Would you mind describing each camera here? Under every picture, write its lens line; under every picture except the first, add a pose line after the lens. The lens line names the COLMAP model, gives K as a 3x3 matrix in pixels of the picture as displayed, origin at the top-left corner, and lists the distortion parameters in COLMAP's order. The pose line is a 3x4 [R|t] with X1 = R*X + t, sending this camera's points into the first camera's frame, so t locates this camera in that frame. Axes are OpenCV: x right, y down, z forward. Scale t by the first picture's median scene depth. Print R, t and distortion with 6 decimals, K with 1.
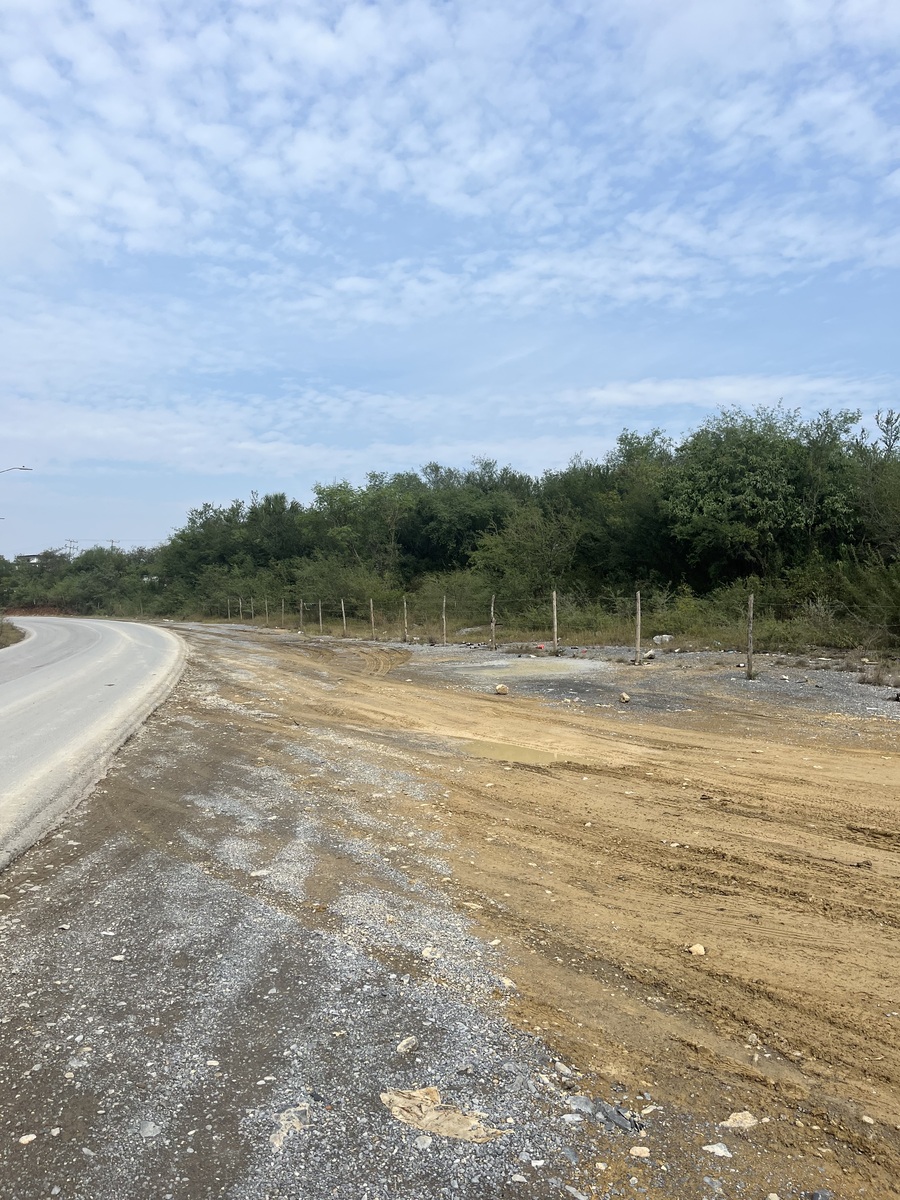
lens RADIAL K [[850.3, 0, 442.2], [0, 850.3, 600.5], [0, 0, 1]] dist [0.028834, -0.080623]
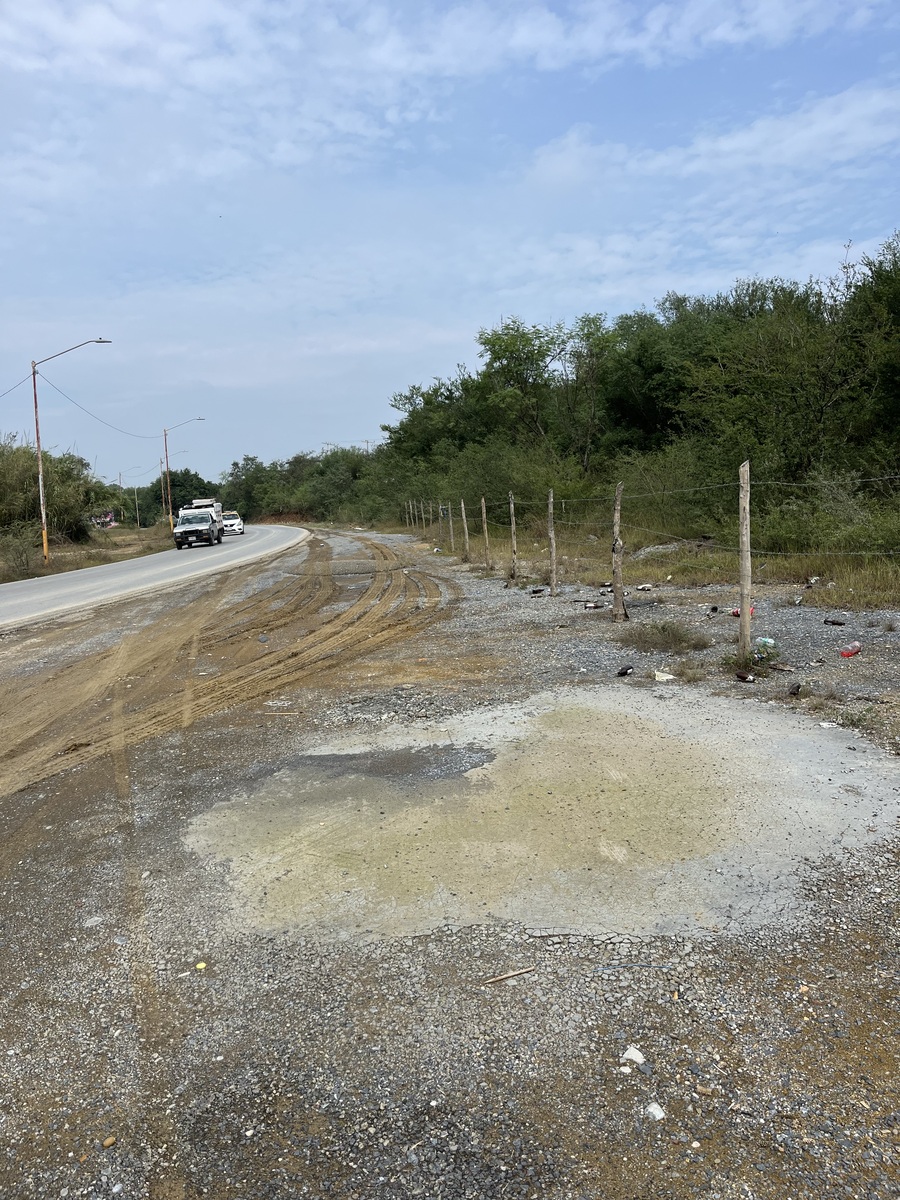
lens RADIAL K [[850.3, 0, 442.2], [0, 850.3, 600.5], [0, 0, 1]] dist [0.028834, -0.080623]
pose [[0.939869, 0.003303, -0.341520, 0.063995], [0.038586, 0.992524, 0.115787, -0.000278], [0.339349, -0.122002, 0.932715, 0.330610]]
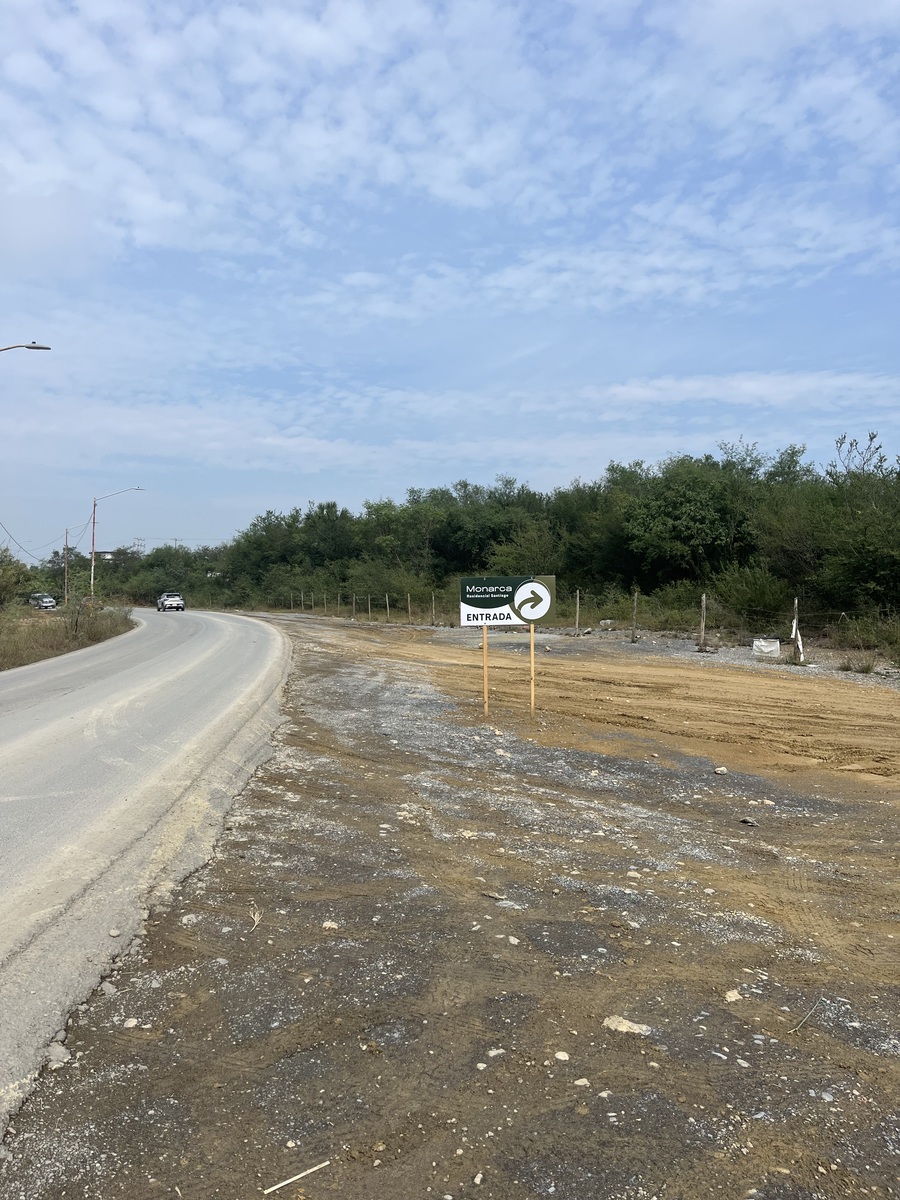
lens RADIAL K [[850.3, 0, 442.2], [0, 850.3, 600.5], [0, 0, 1]] dist [0.028834, -0.080623]
pose [[0.998887, 0.010958, -0.045876, 0.022154], [-0.010777, 0.999933, 0.004184, 0.001949], [0.045919, -0.003684, 0.998938, -0.241101]]
